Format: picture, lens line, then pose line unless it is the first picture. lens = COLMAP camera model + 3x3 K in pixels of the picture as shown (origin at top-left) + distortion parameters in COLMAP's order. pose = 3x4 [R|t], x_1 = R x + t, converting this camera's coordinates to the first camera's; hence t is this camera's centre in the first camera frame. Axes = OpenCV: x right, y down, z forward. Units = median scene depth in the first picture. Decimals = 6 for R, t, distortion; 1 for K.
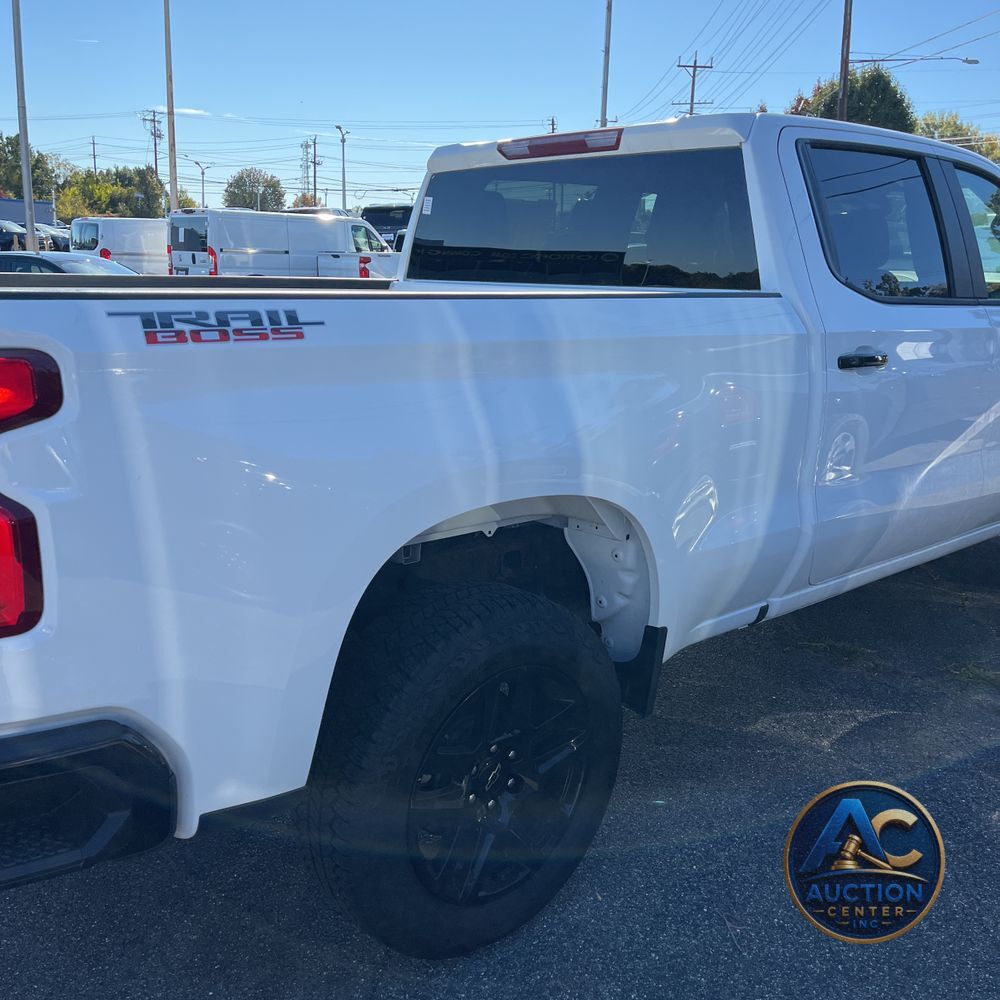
lens RADIAL K [[1012.4, 0, 491.3], [0, 1012.4, 507.8], [0, 0, 1]] dist [0.020174, 0.036386]
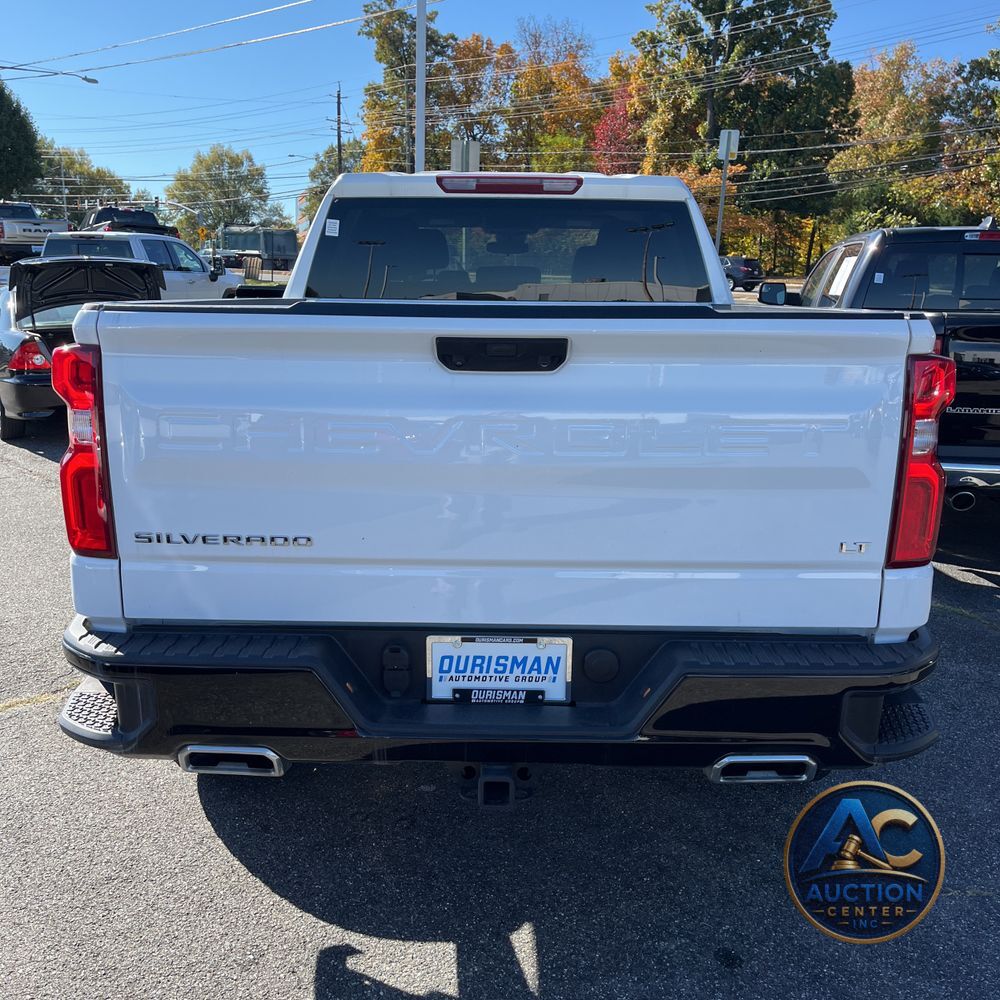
lens RADIAL K [[1009.6, 0, 499.8], [0, 1009.6, 517.6], [0, 0, 1]] dist [0.097186, -0.141306]
pose [[0.666796, -0.170199, 0.725545, -0.758513], [0.171129, 0.982525, 0.073209, -0.053273], [-0.725326, 0.075346, 0.684270, 0.184507]]
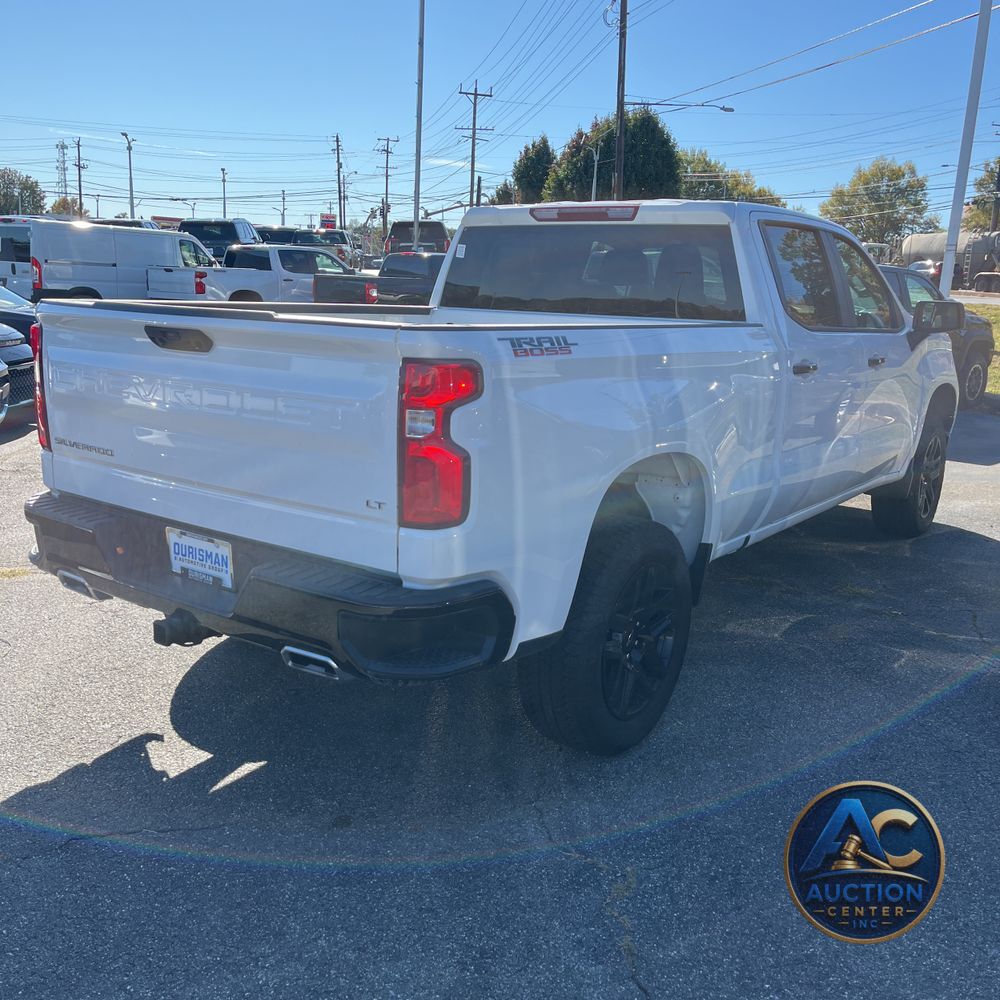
lens RADIAL K [[1014.7, 0, 500.0], [0, 1014.7, 500.0], [0, 0, 1]] dist [0.039167, -0.018281]
pose [[0.975010, -0.027820, 0.220411, -0.311076], [0.032616, 0.999303, -0.018146, 0.046322], [-0.219753, 0.024882, 0.975238, -0.275250]]
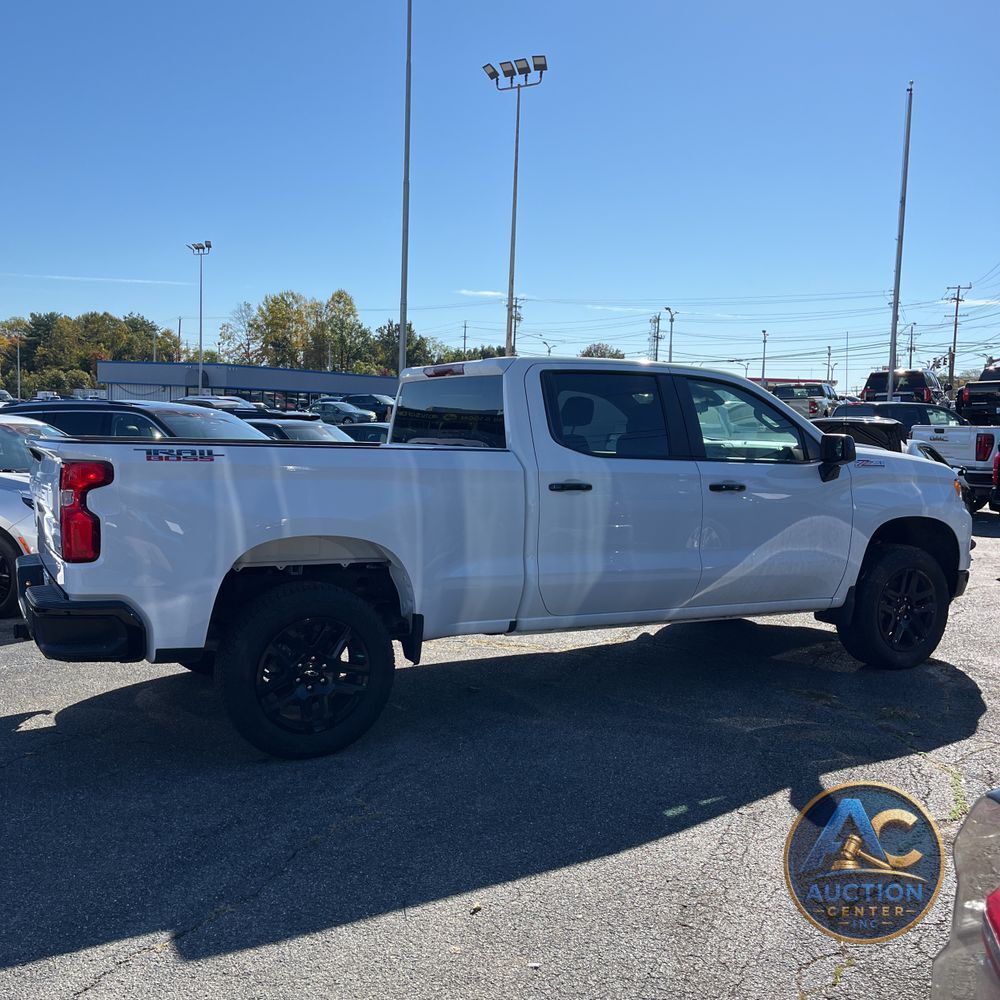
lens RADIAL K [[1009.6, 0, 499.8], [0, 1009.6, 517.6], [0, 0, 1]] dist [0.097186, -0.141306]
pose [[0.945883, 0.034464, -0.322672, 0.606403], [-0.082127, 0.987397, -0.135287, 0.118813], [0.313943, 0.154466, 0.936793, -0.522870]]
